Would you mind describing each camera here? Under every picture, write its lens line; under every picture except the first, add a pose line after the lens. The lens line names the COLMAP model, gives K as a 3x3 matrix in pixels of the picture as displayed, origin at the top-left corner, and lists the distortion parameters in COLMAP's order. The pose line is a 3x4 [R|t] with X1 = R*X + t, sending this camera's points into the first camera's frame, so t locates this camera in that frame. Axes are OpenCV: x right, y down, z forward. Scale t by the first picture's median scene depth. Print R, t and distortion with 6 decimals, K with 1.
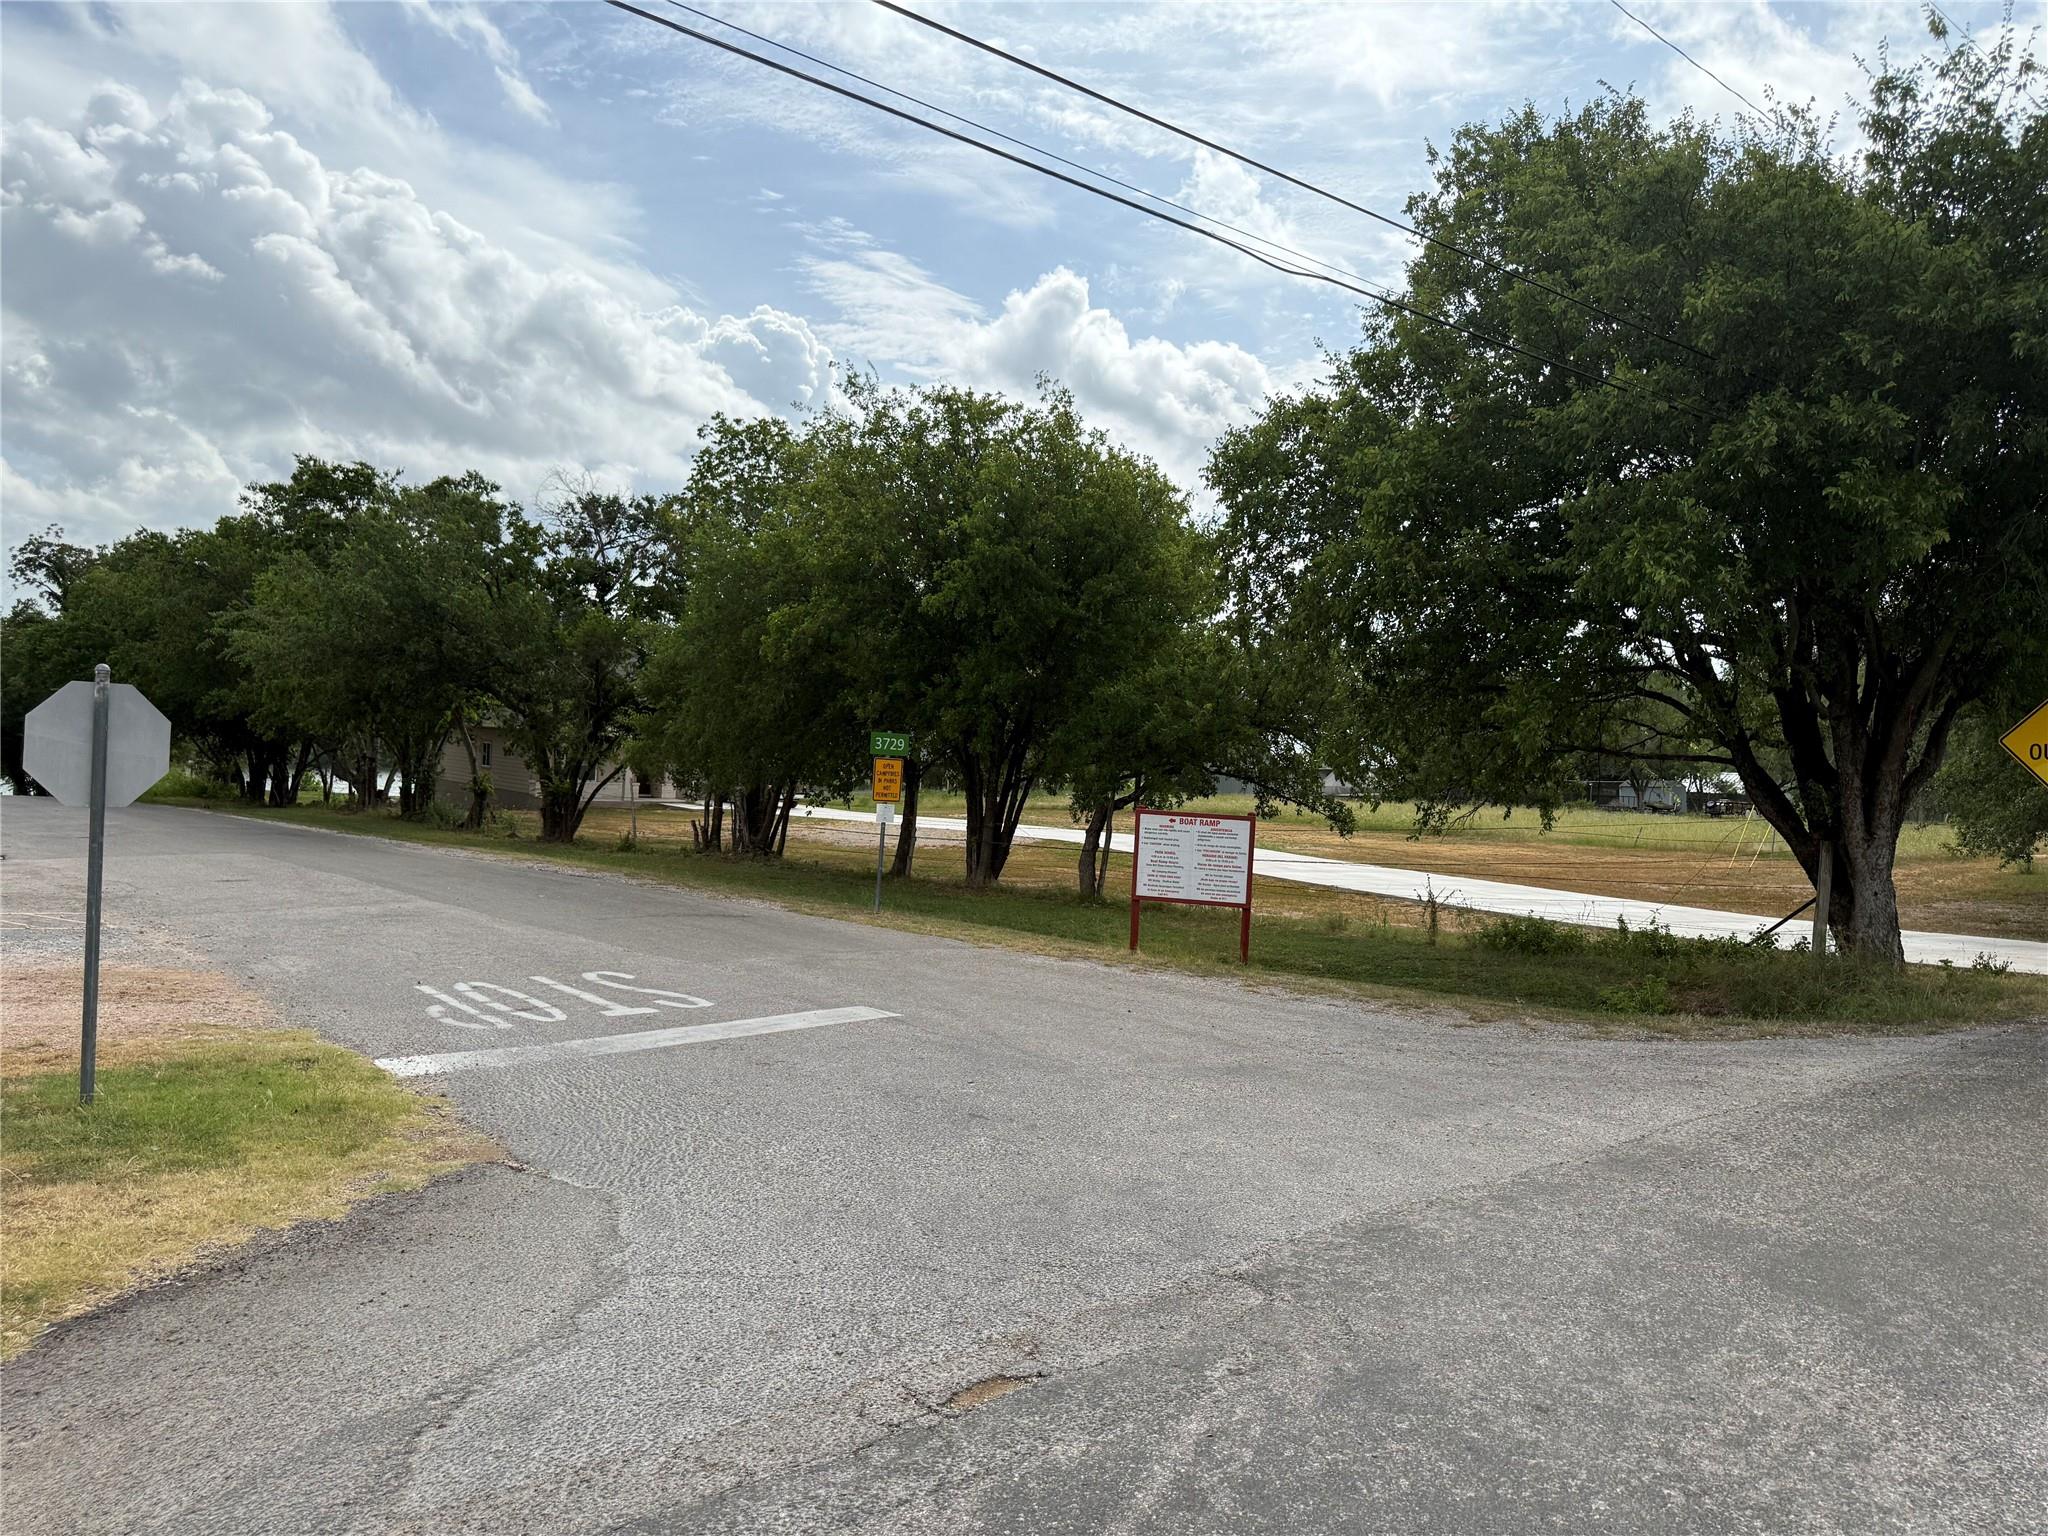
lens RADIAL K [[1441.9, 0, 1014.6], [0, 1441.9, 751.5], [0, 0, 1]] dist [0.051335, -0.056932]
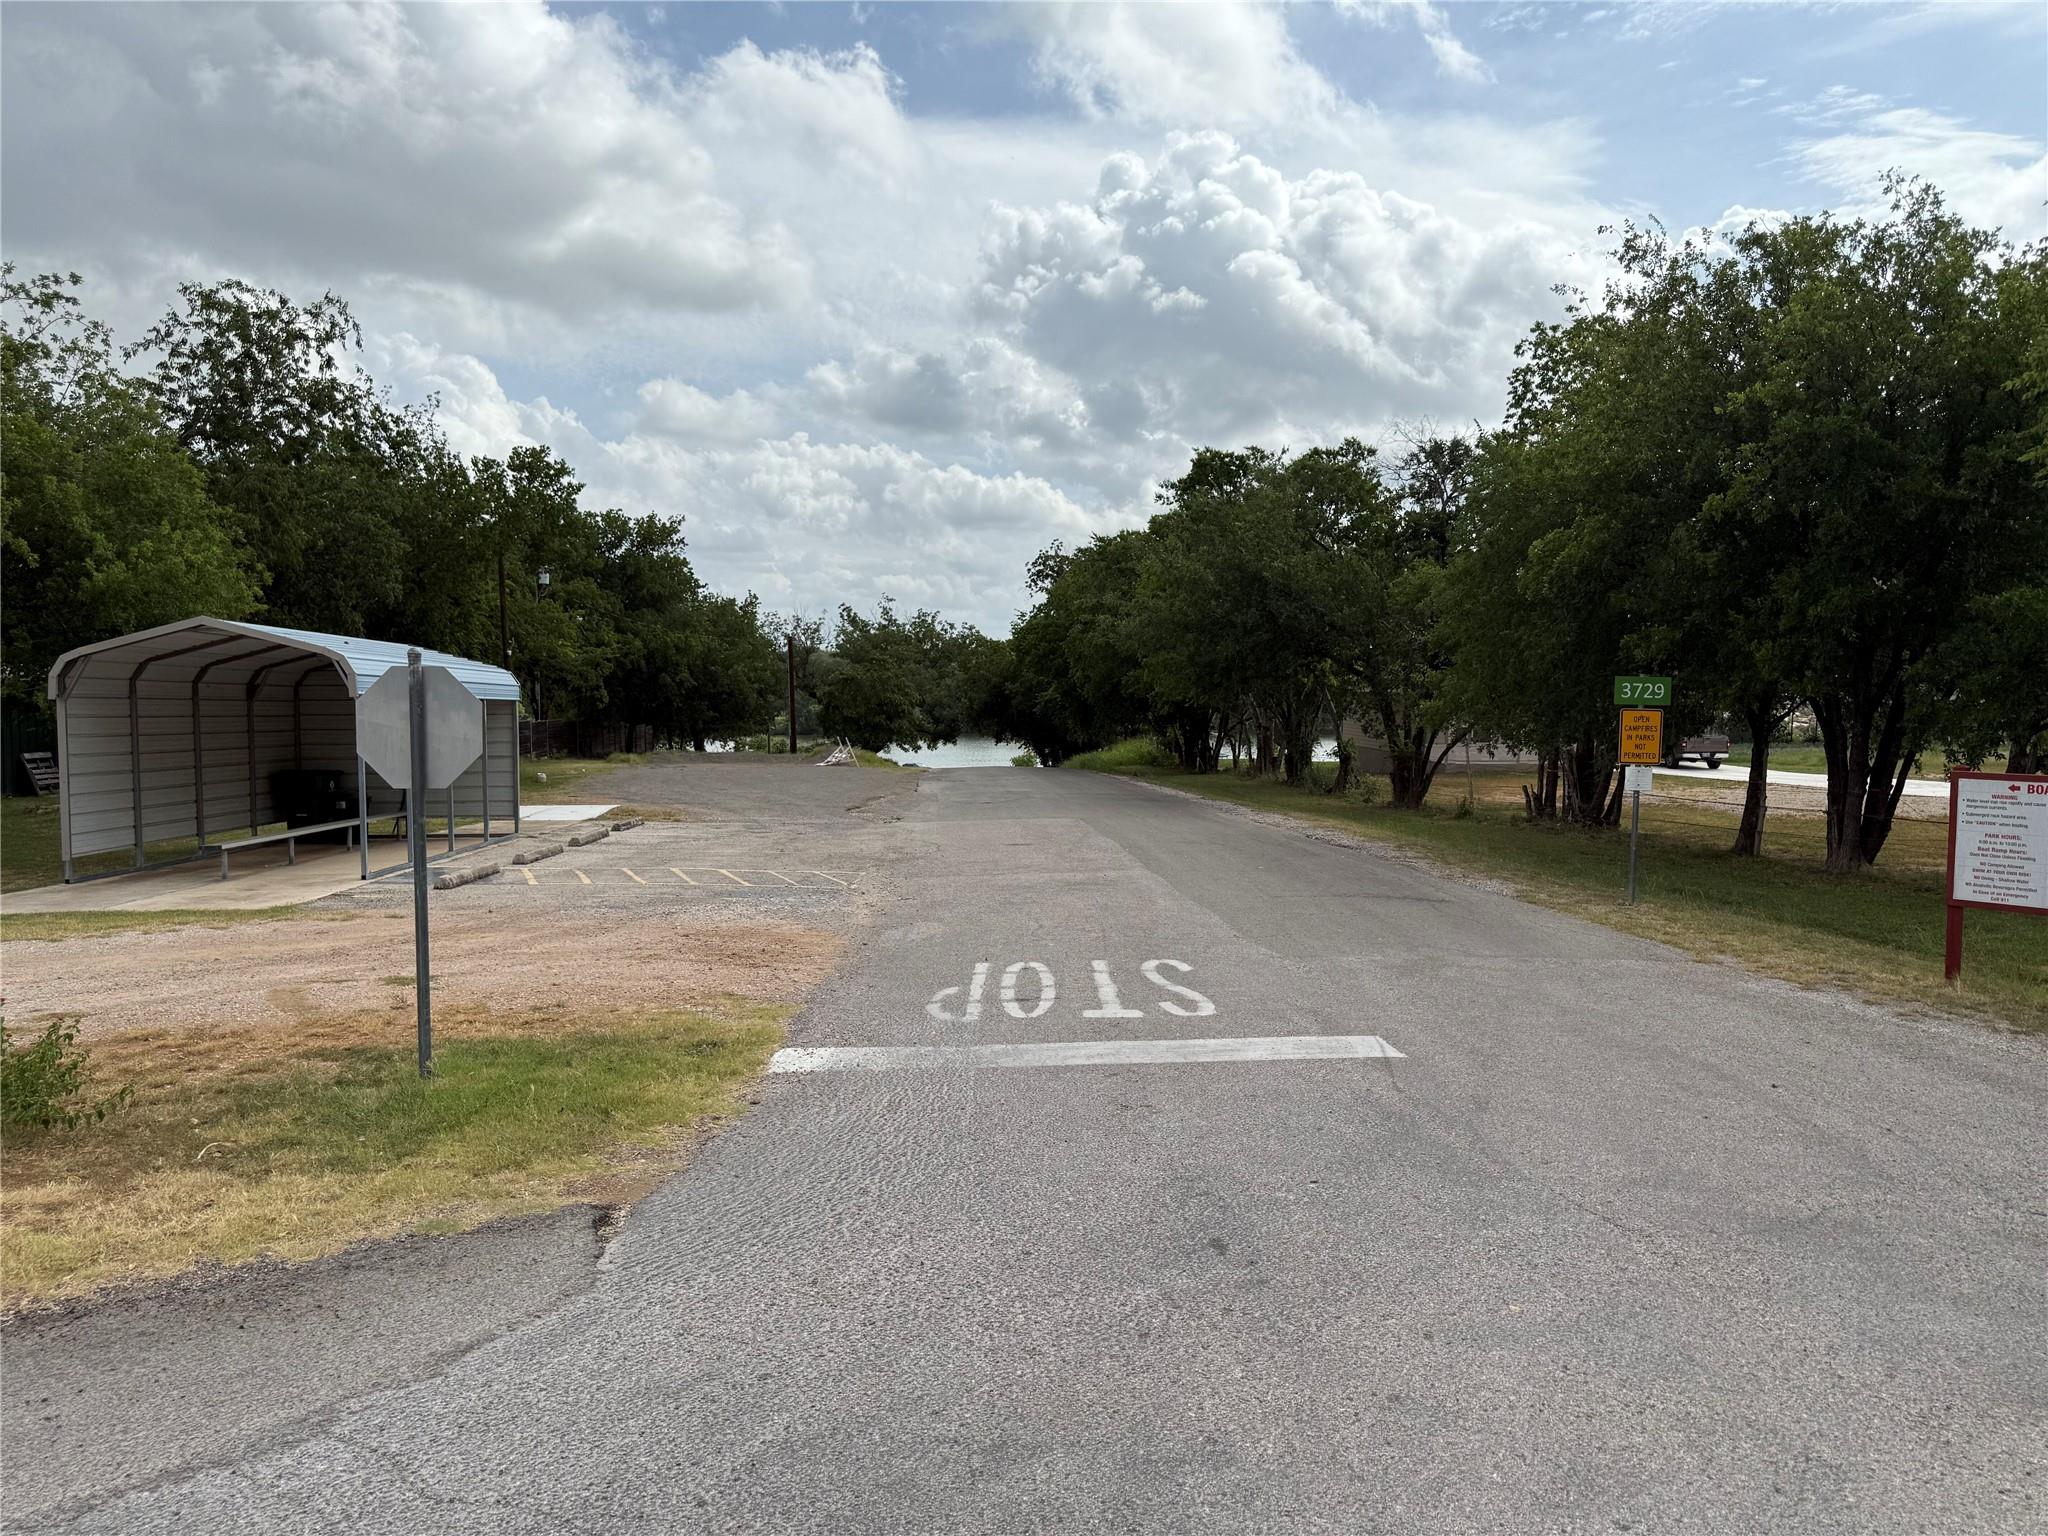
lens RADIAL K [[1441.9, 0, 1053.8], [0, 1441.9, 745.1], [0, 0, 1]] dist [0.051335, -0.056932]
pose [[0.805017, -0.022752, -0.592815, 0.080553], [0.034810, 0.999354, 0.008915, 0.004206], [0.592229, -0.027813, 0.805289, 0.111832]]
